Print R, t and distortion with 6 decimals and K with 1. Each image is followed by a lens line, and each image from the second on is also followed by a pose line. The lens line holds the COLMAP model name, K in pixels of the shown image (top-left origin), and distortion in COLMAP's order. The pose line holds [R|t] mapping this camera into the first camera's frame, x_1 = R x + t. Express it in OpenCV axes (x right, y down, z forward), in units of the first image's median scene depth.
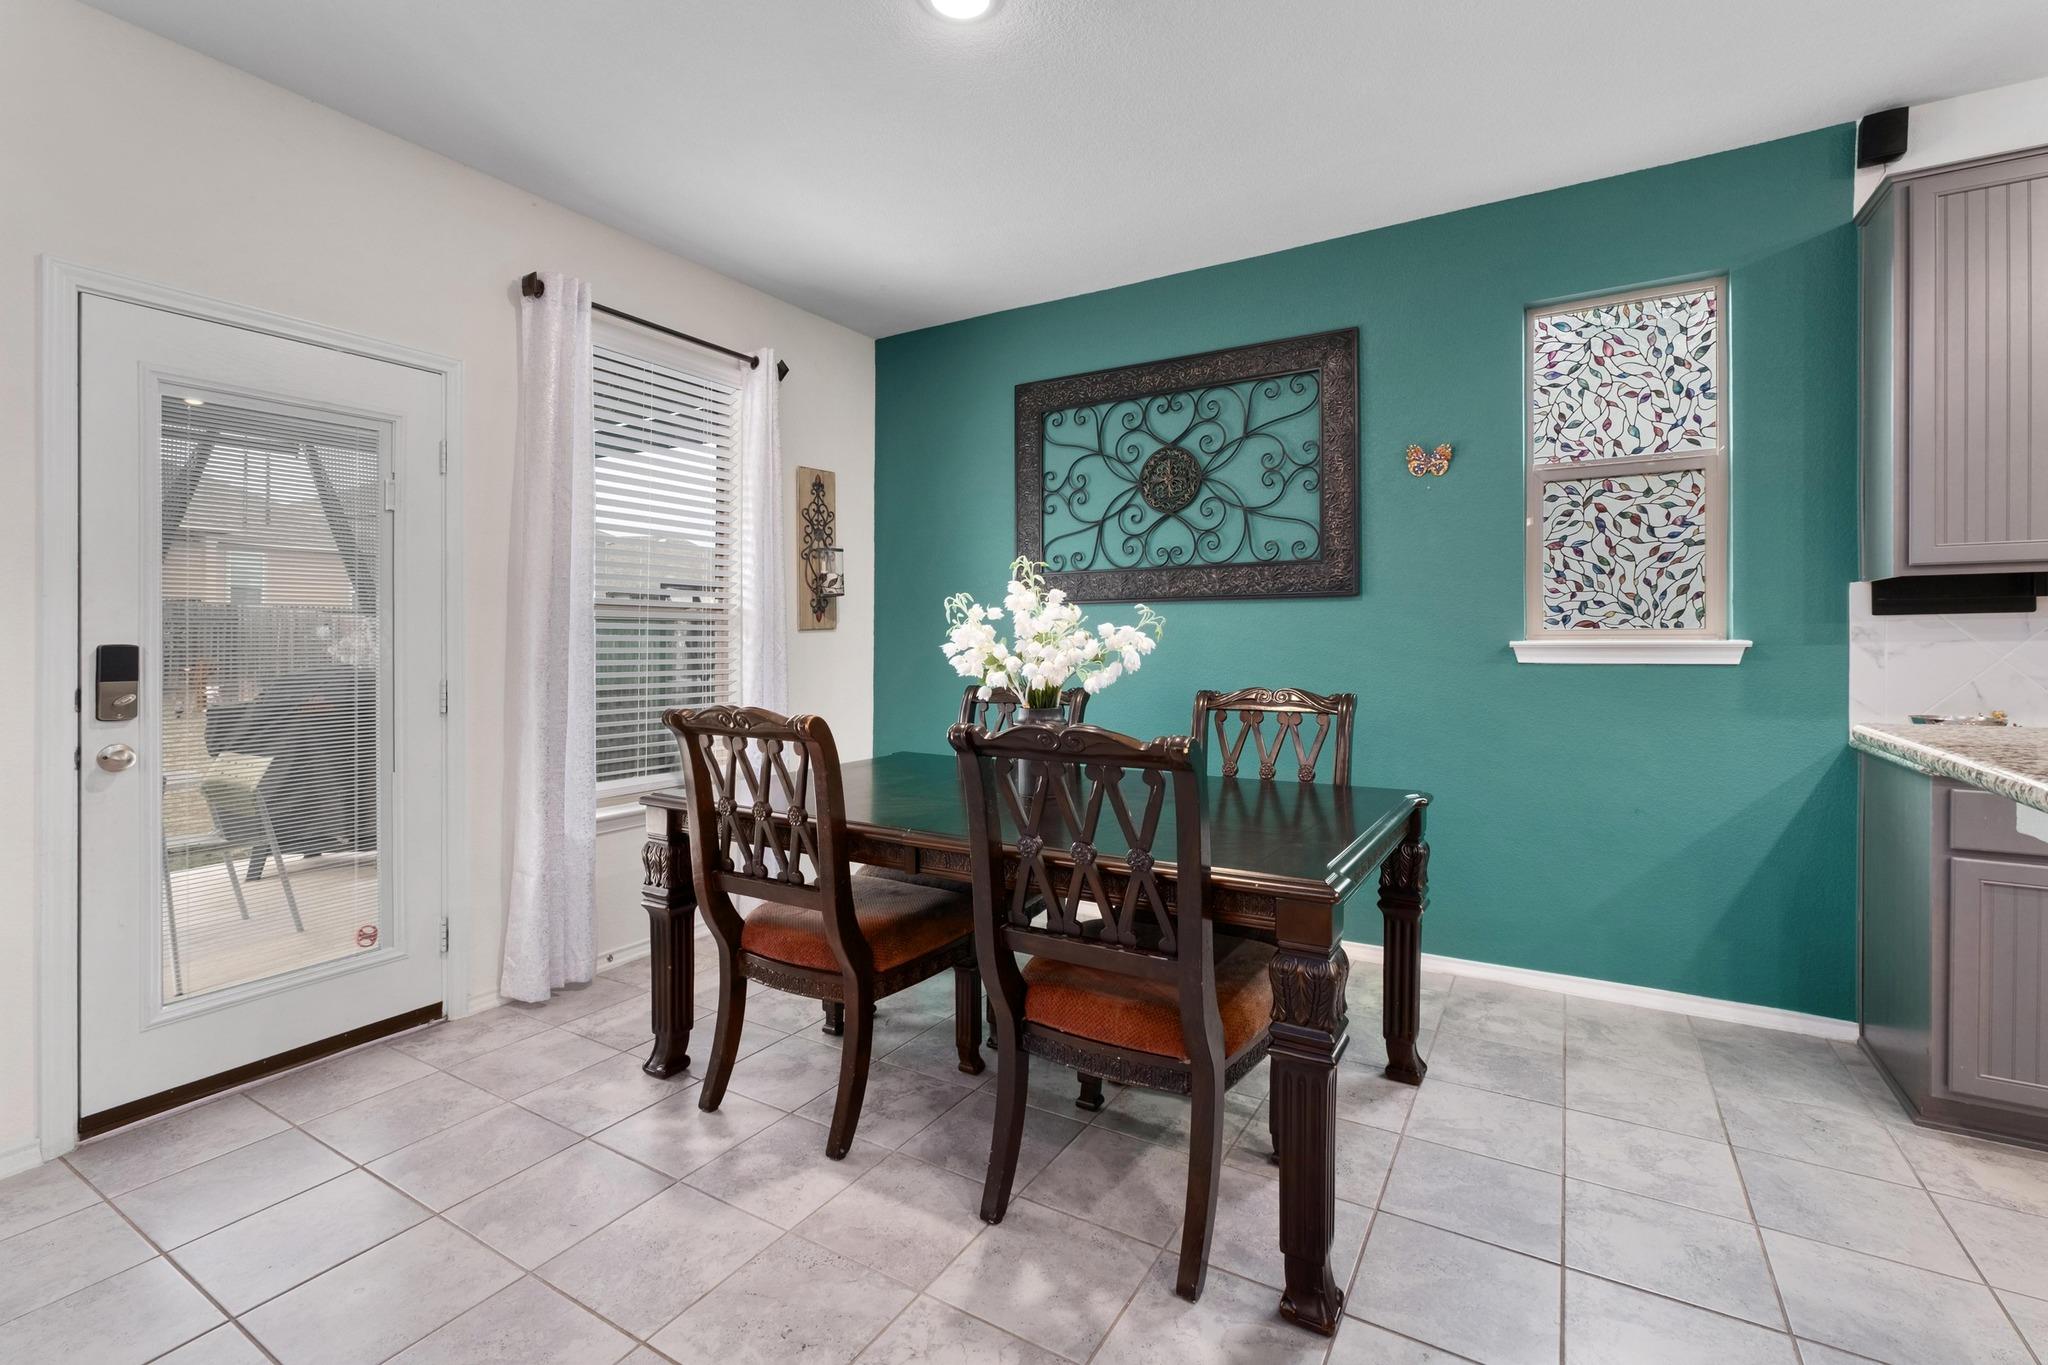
lens RADIAL K [[889.9, 0, 1048.2], [0, 889.9, 648.4], [0, 0, 1]] dist [0.002085, 0.000926]
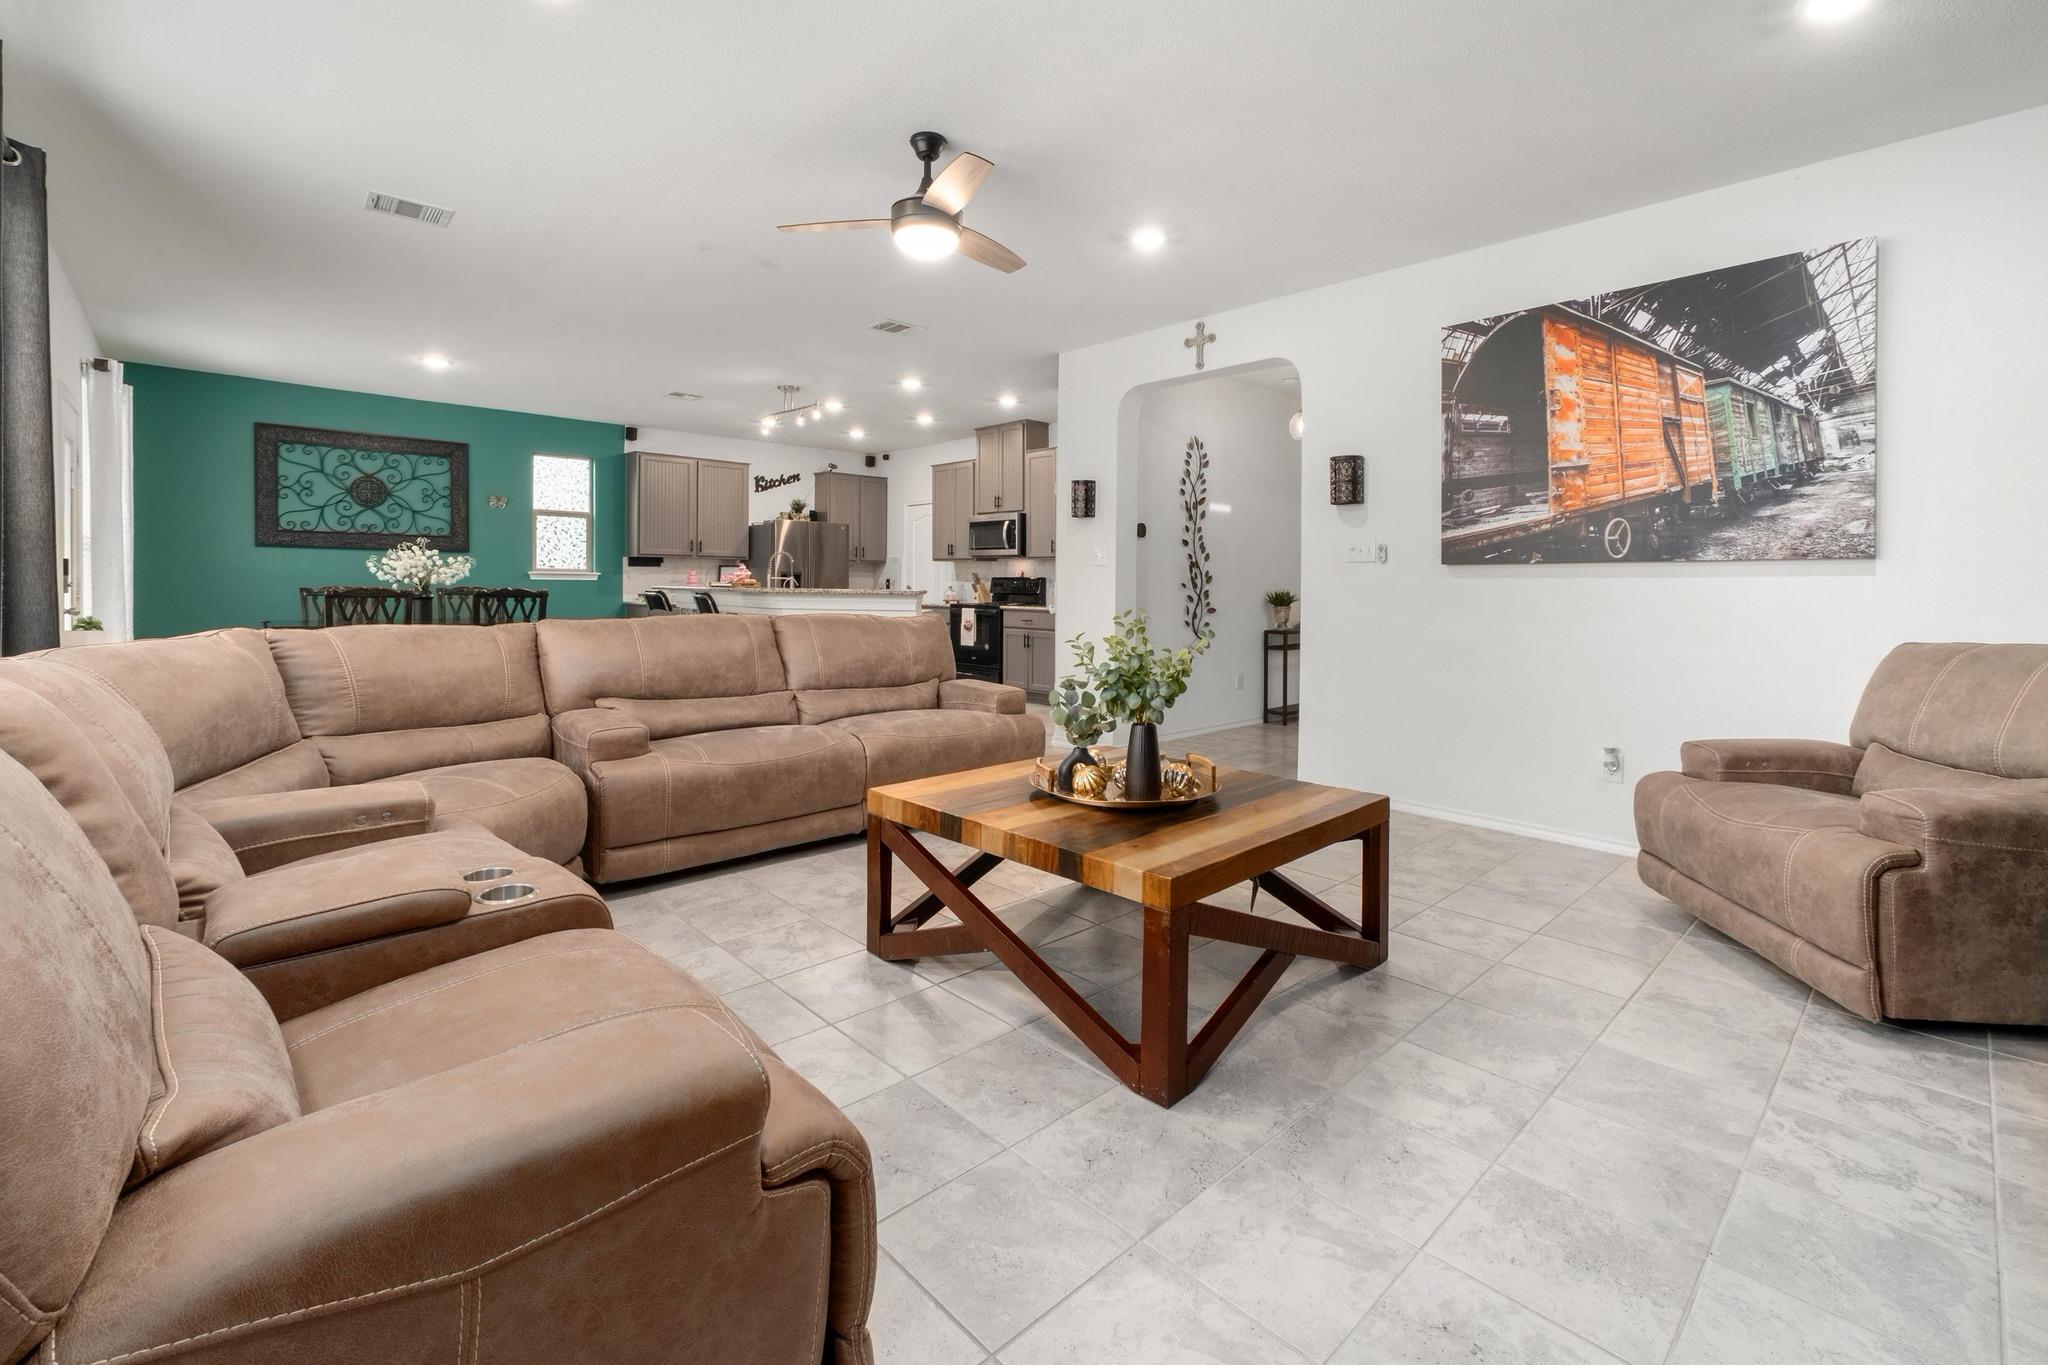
lens RADIAL K [[878.7, 0, 1017.6], [0, 878.7, 595.5], [0, 0, 1]] dist [-0.002714, 0.000878]
pose [[0.290736, -0.003427, 0.956797, -1.493329], [0.000514, 0.999994, 0.003425, 0.051434], [-0.956803, -0.000504, 0.290736, -1.133360]]
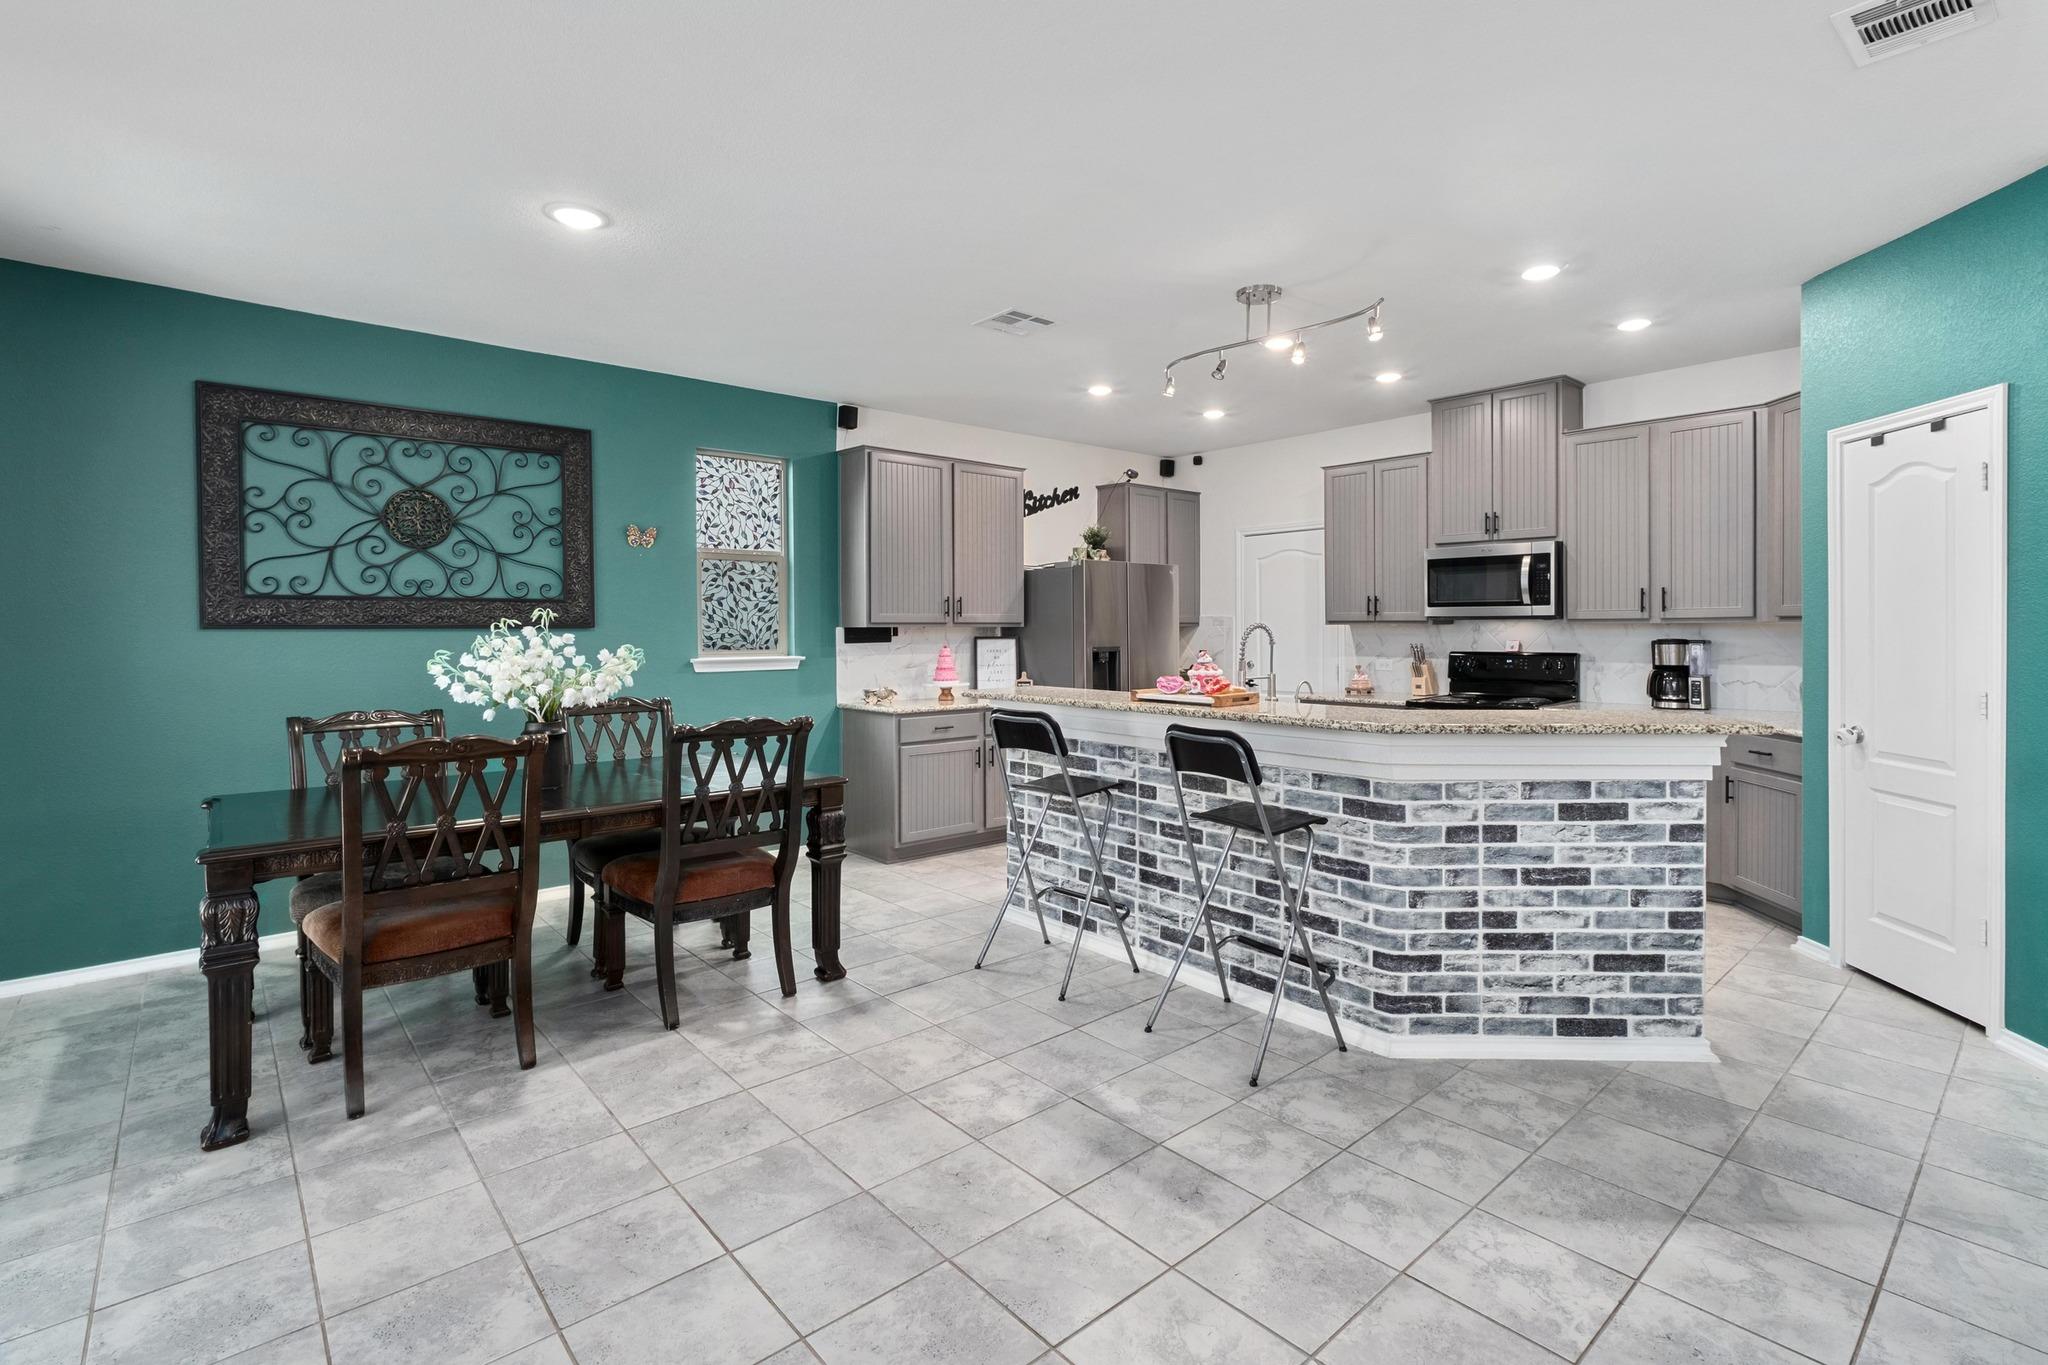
lens RADIAL K [[965.6, 0, 1060.3], [0, 965.6, 635.5], [0, 0, 1]] dist [0.000437, 0.000700]
pose [[0.309294, -0.002116, 0.950964, -0.807924], [0.014606, 0.999890, -0.002526, -0.032172], [-0.950854, 0.014671, 0.309291, -0.132078]]
